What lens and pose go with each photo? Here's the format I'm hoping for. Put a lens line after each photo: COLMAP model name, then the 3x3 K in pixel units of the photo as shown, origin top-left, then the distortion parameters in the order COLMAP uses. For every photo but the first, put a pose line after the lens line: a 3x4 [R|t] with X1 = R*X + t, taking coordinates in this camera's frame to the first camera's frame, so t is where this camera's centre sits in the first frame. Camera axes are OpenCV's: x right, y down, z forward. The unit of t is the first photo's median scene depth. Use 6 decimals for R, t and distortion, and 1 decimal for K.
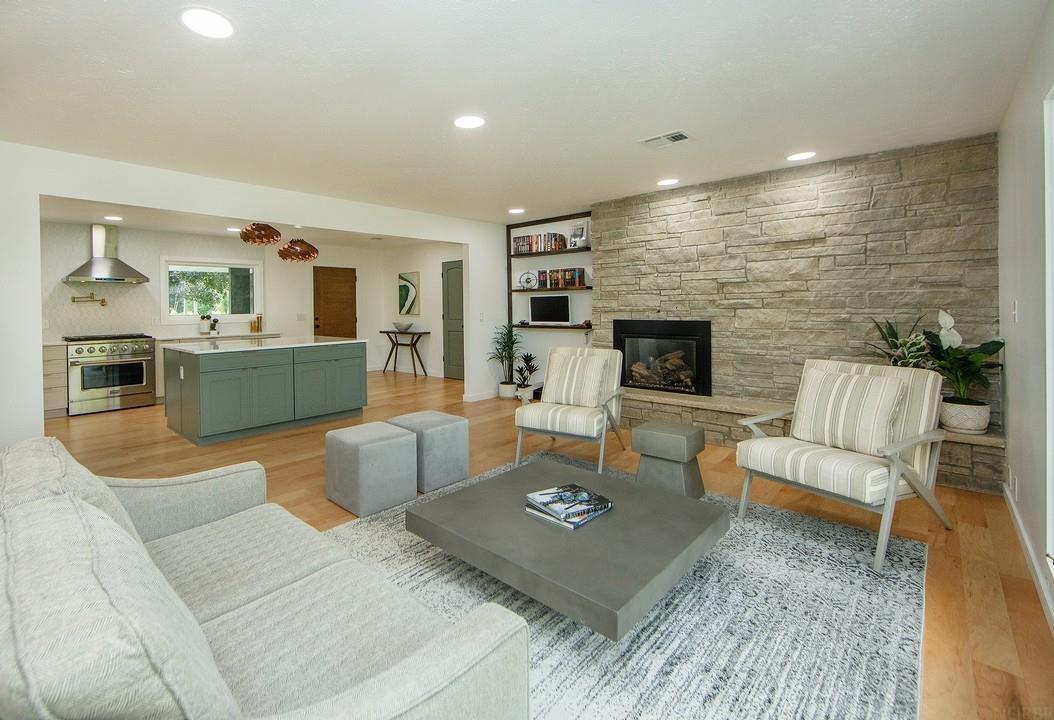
lens RADIAL K [[458.6, 0, 453.4], [0, 458.6, 306.7], [0, 0, 1]] dist [-0.015594, 0.002846]
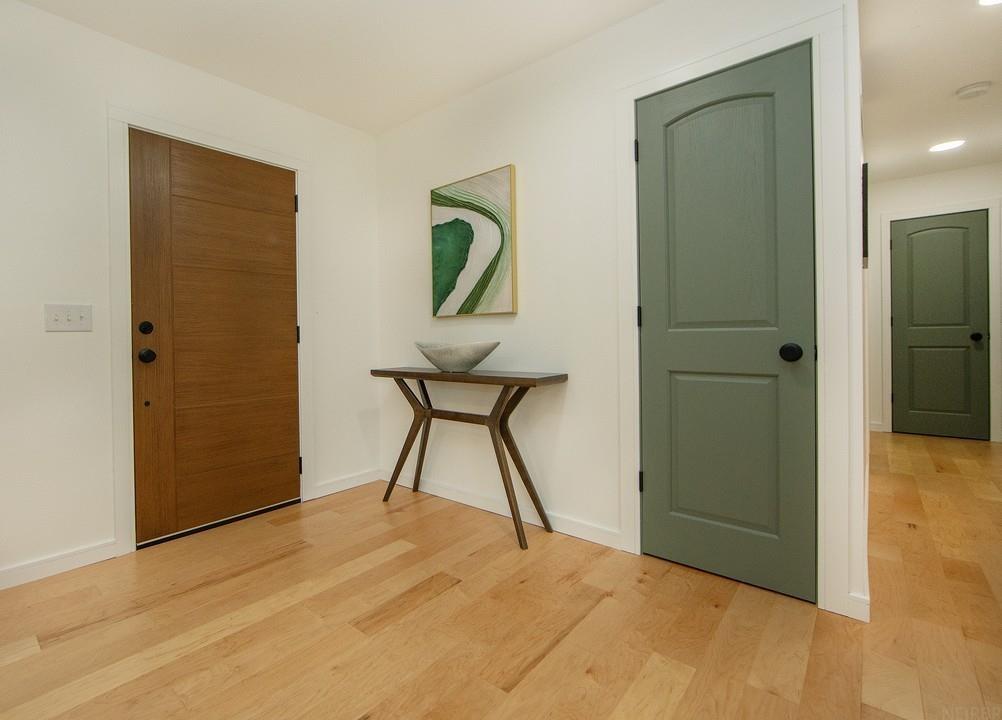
lens RADIAL K [[478.7, 0, 434.6], [0, 478.7, 338.7], [0, 0, 1]] dist [-0.013211, 0.002522]
pose [[0.999419, -0.003741, 0.033870, -0.192117], [0.003492, 0.999966, 0.007407, 0.043236], [-0.033897, -0.007284, 0.999399, 0.993317]]
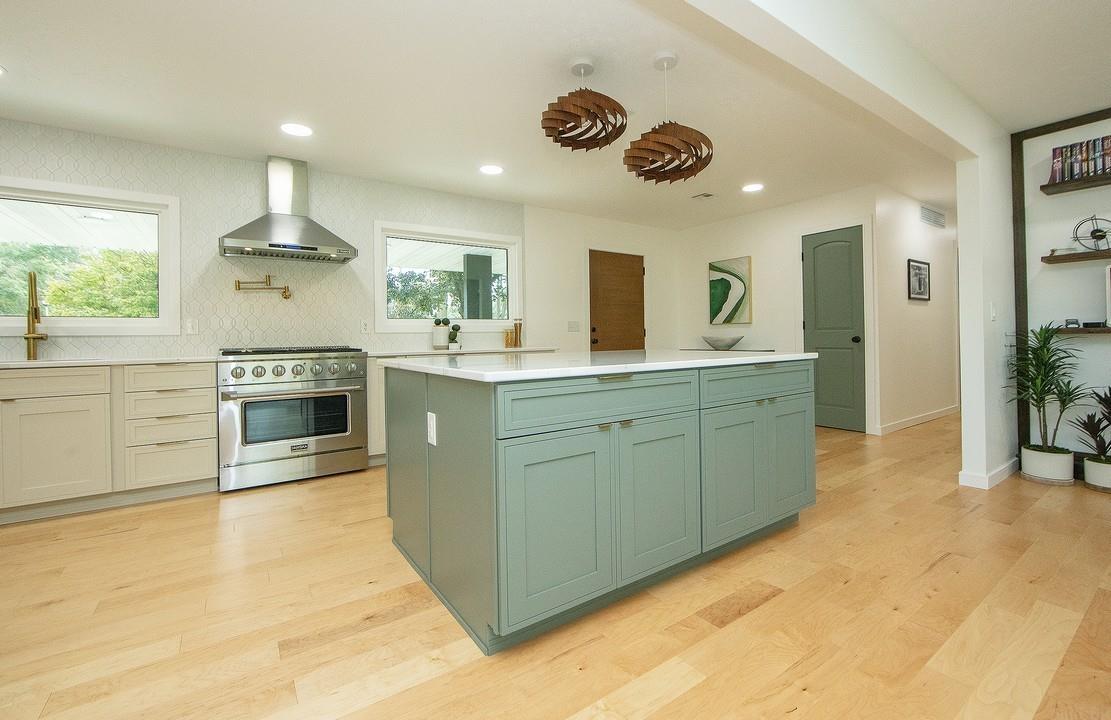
lens RADIAL K [[483.6, 0, 585.0], [0, 483.6, 331.8], [0, 0, 1]] dist [-0.009470, 0.000298]
pose [[0.989367, -0.001588, -0.145429, -0.290339], [0.000686, 0.999980, -0.006255, 0.046613], [0.145436, 0.006089, 0.989349, 0.432315]]
